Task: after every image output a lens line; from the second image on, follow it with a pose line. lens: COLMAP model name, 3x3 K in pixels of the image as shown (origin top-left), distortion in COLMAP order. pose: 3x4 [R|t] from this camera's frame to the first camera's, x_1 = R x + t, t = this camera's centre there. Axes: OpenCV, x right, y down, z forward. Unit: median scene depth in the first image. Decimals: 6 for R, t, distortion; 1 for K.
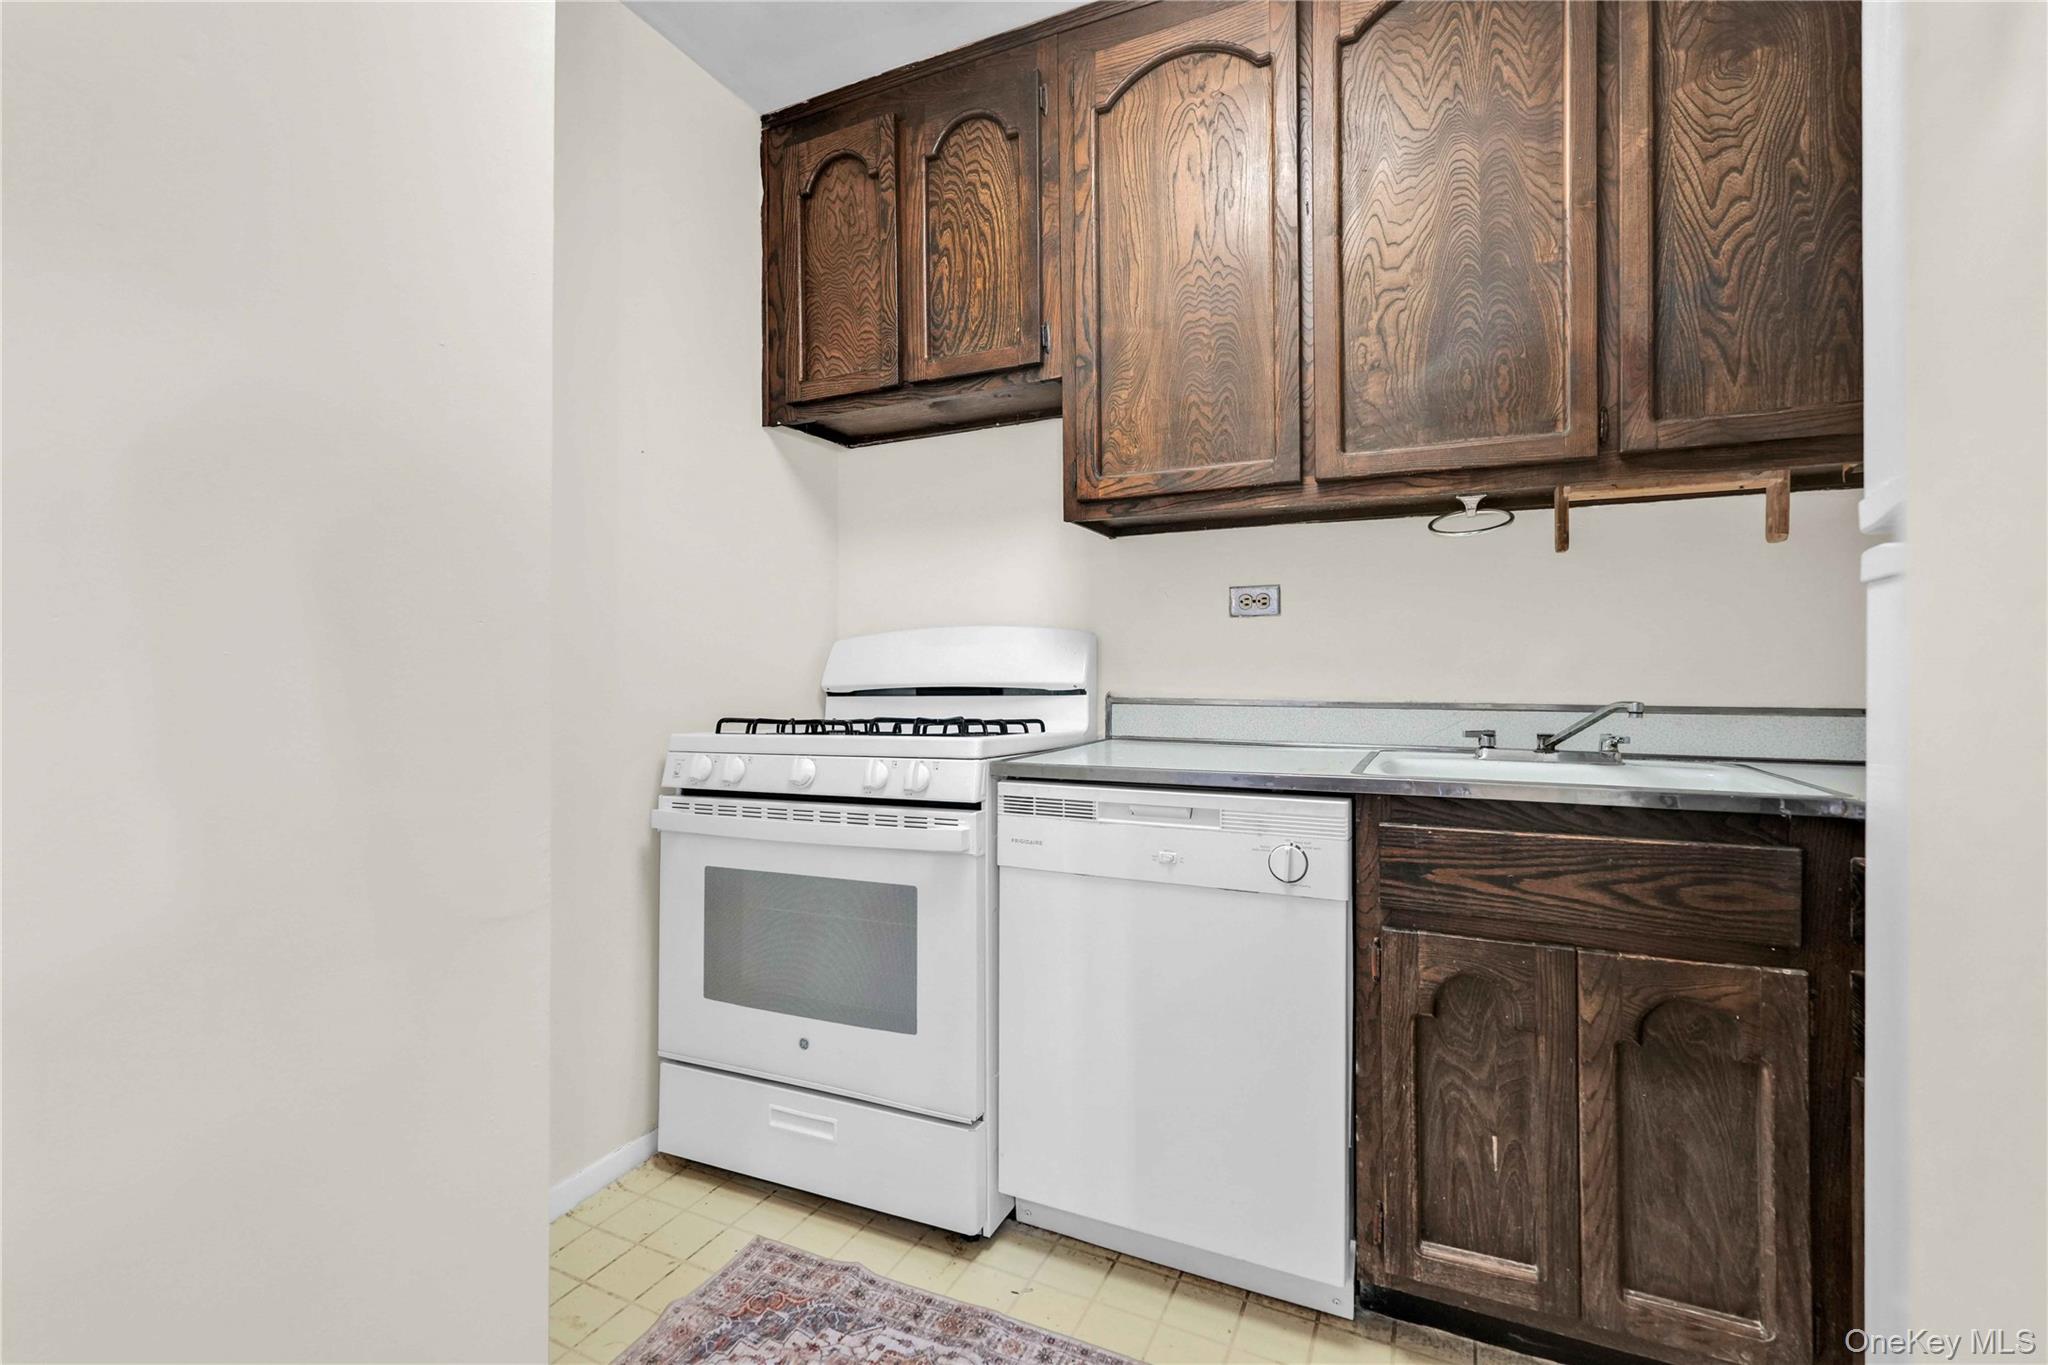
lens RADIAL K [[930.0, 0, 1001.4], [0, 930.0, 664.3], [0, 0, 1]] dist [-0.007690, 0.002834]
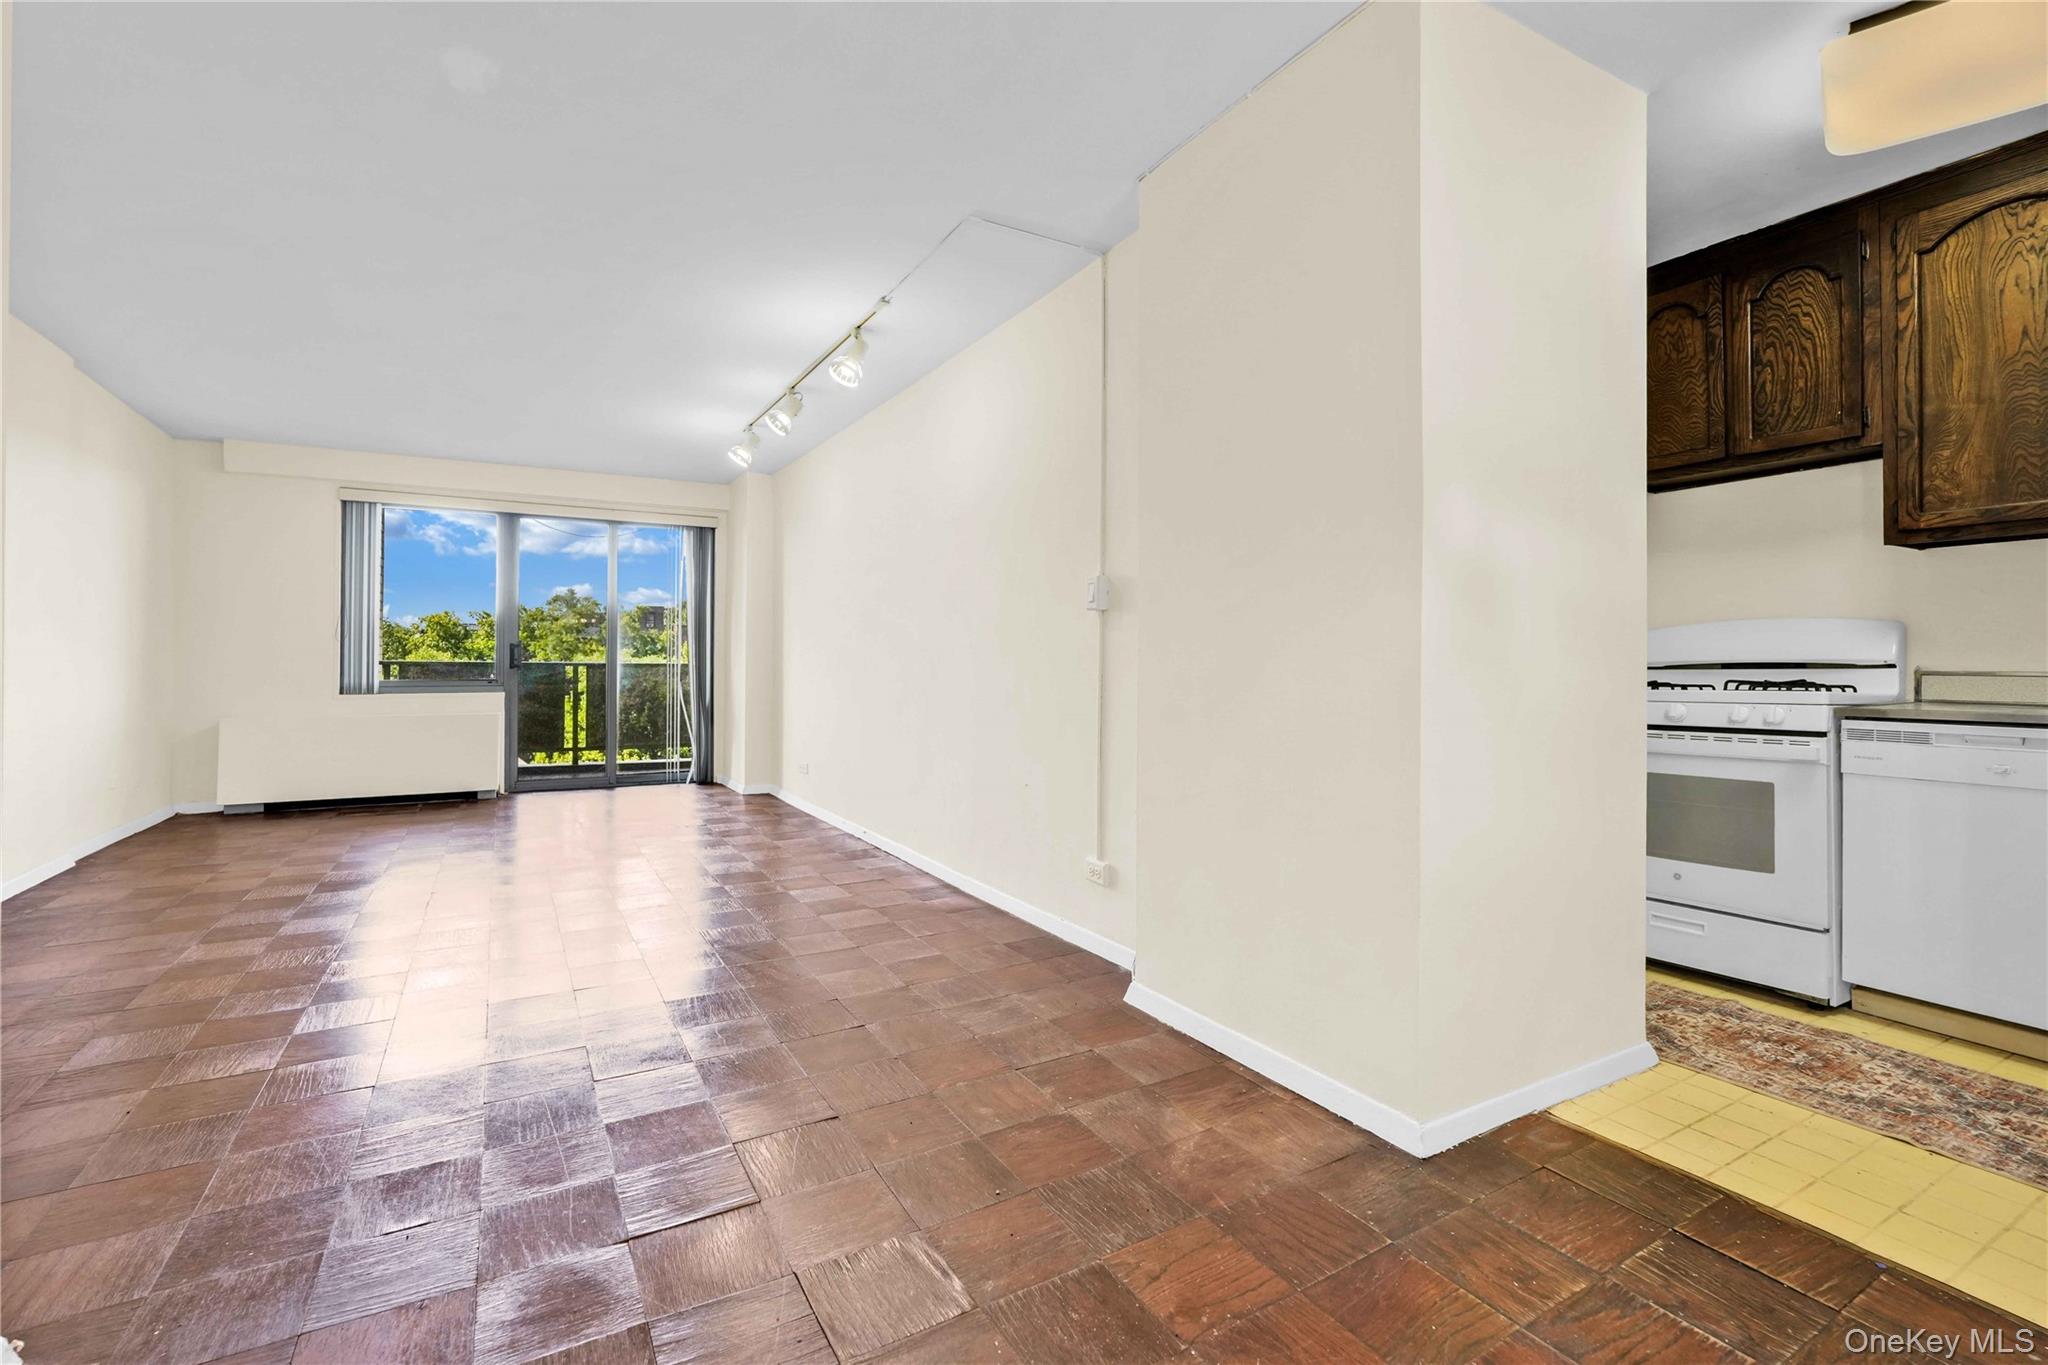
lens RADIAL K [[892.8, 0, 1019.8], [0, 892.8, 659.6], [0, 0, 1]] dist [-0.012030, 0.004299]
pose [[0.830338, 0.003862, -0.557247, -0.322318], [0.000056, 0.999975, 0.007015, 0.013695], [0.557260, -0.005856, 0.830317, -1.014192]]
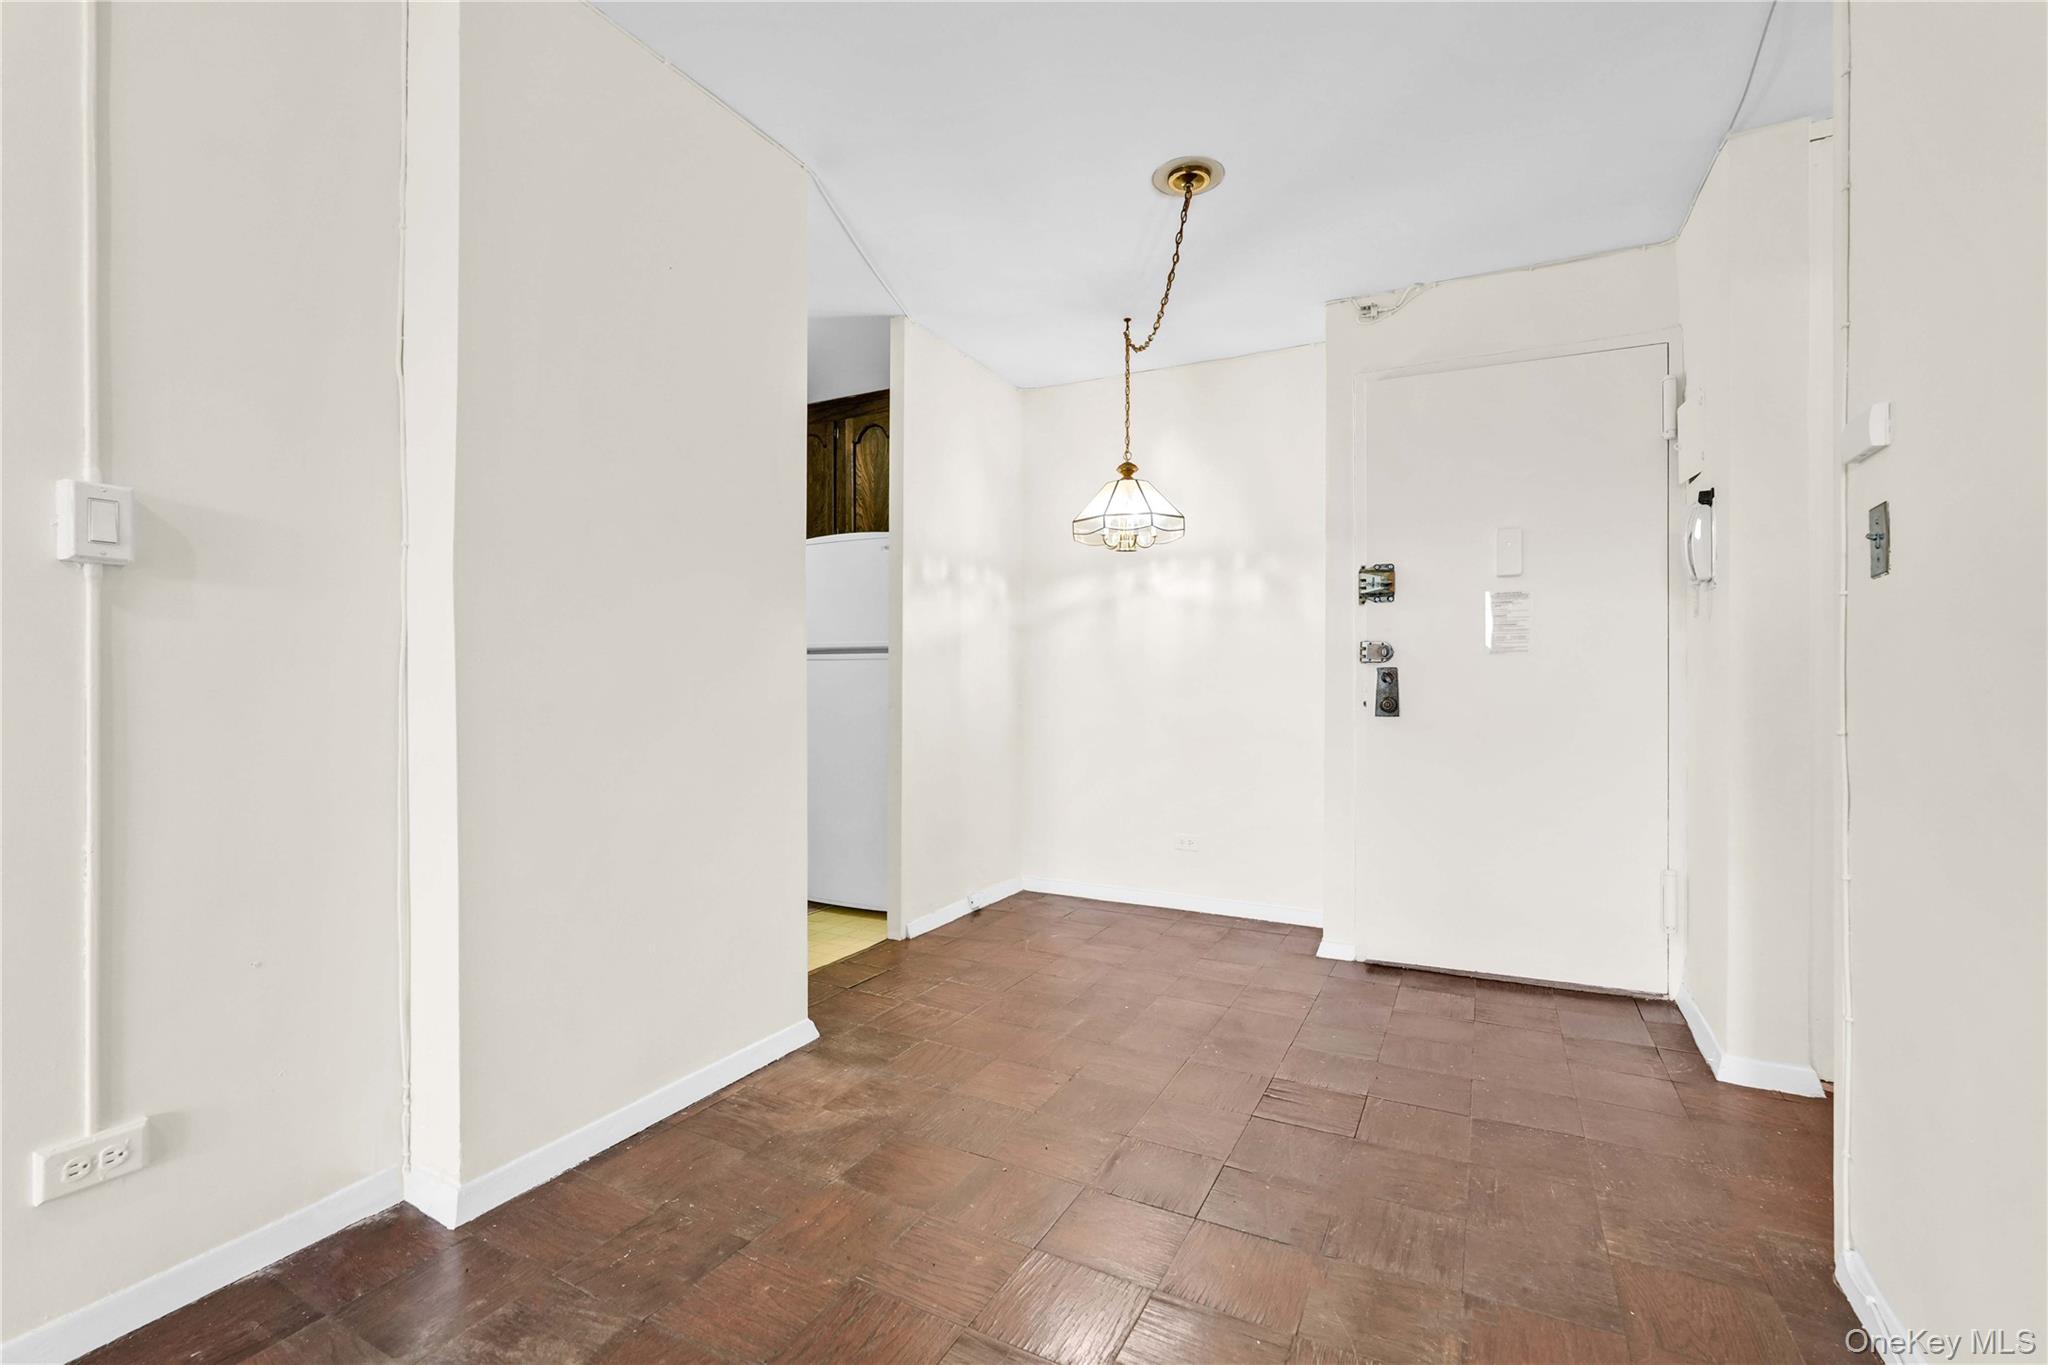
lens RADIAL K [[892.8, 0, 1016.5], [0, 892.8, 684.8], [0, 0, 1]] dist [-0.012030, 0.004299]
pose [[0.047168, -0.001056, 0.998886, -1.935557], [-0.015252, 0.999882, 0.001777, 0.017675], [-0.998771, -0.015319, 0.047147, -0.287479]]
